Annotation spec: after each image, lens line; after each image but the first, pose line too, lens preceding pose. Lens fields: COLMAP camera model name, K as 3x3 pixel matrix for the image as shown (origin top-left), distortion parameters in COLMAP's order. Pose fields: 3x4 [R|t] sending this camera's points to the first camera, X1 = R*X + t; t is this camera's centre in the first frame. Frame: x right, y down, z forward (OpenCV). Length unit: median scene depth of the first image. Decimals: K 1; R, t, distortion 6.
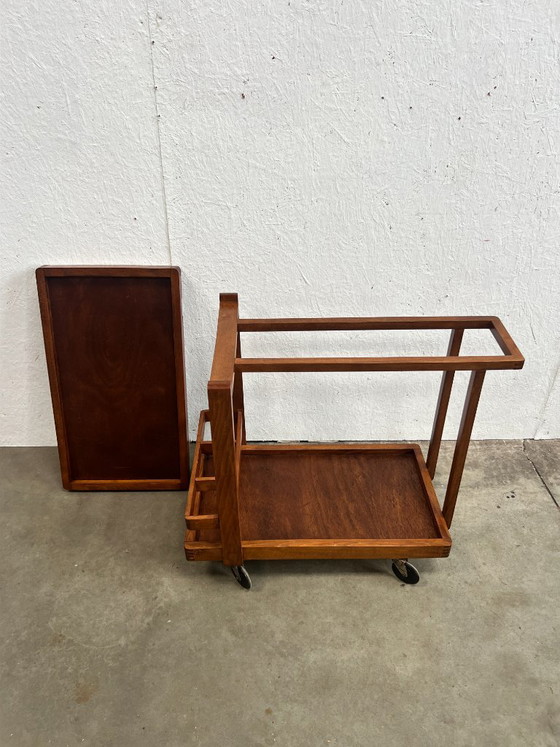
lens RADIAL K [[579.9, 0, 275.4], [0, 579.9, 376.6], [0, 0, 1]] dist [0.036623, -0.041055]
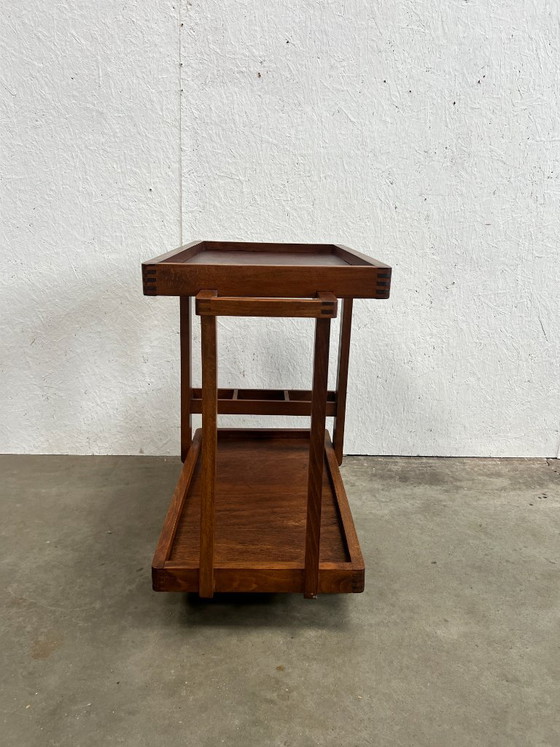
lens RADIAL K [[579.9, 0, 275.5], [0, 579.9, 379.6], [0, 0, 1]] dist [0.036623, -0.041055]
pose [[0.999673, 0.016637, 0.019404, -0.034182], [-0.009635, 0.948437, -0.316819, 0.391767], [-0.023674, 0.316529, 0.948287, 0.121979]]
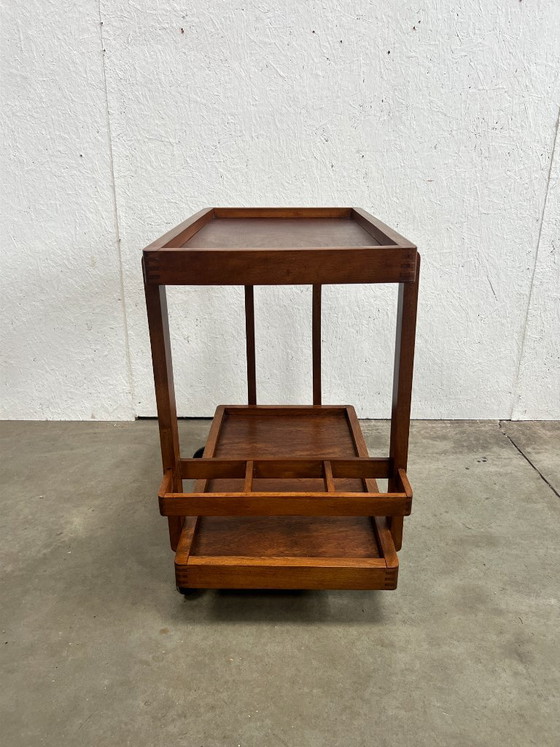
lens RADIAL K [[579.9, 0, 274.5], [0, 579.9, 374.8], [0, 0, 1]] dist [0.036623, -0.041055]
pose [[0.999278, 0.004424, -0.037744, 0.146588], [-0.013696, 0.968379, -0.249109, 0.369430], [0.035448, 0.249446, 0.967740, 0.117065]]
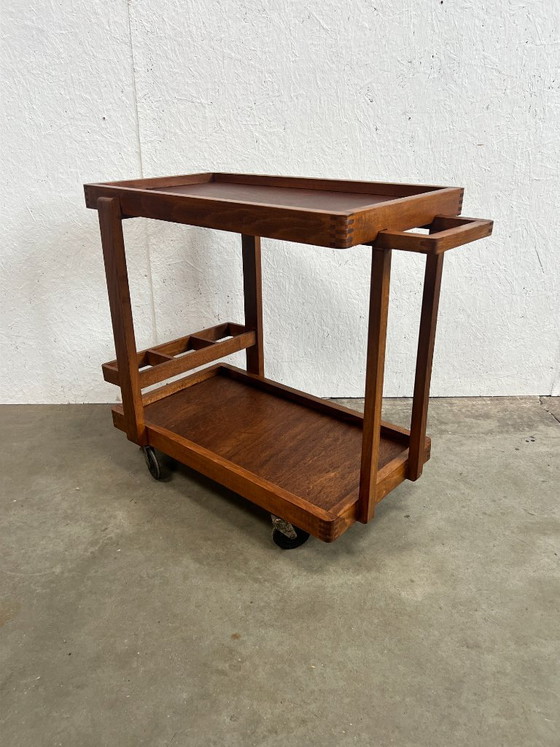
lens RADIAL K [[579.9, 0, 275.2], [0, 579.9, 375.6], [0, 0, 1]] dist [0.036623, -0.041055]
pose [[0.999931, -0.007845, -0.008733, 0.042653], [0.006063, 0.982141, -0.188050, 0.329070], [0.010053, 0.187984, 0.982121, 0.160951]]
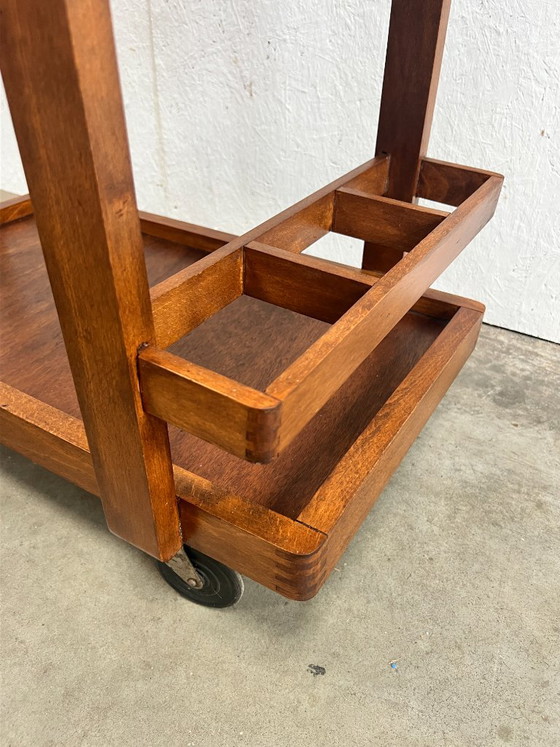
lens RADIAL K [[579.9, 0, 279.9], [0, 579.9, 380.3], [0, 0, 1]] dist [0.036623, -0.041055]
pose [[0.837596, 0.327678, -0.437103, 0.292326], [-0.319599, 0.942841, 0.094381, 0.212385], [0.443045, 0.060645, 0.894446, 0.757813]]
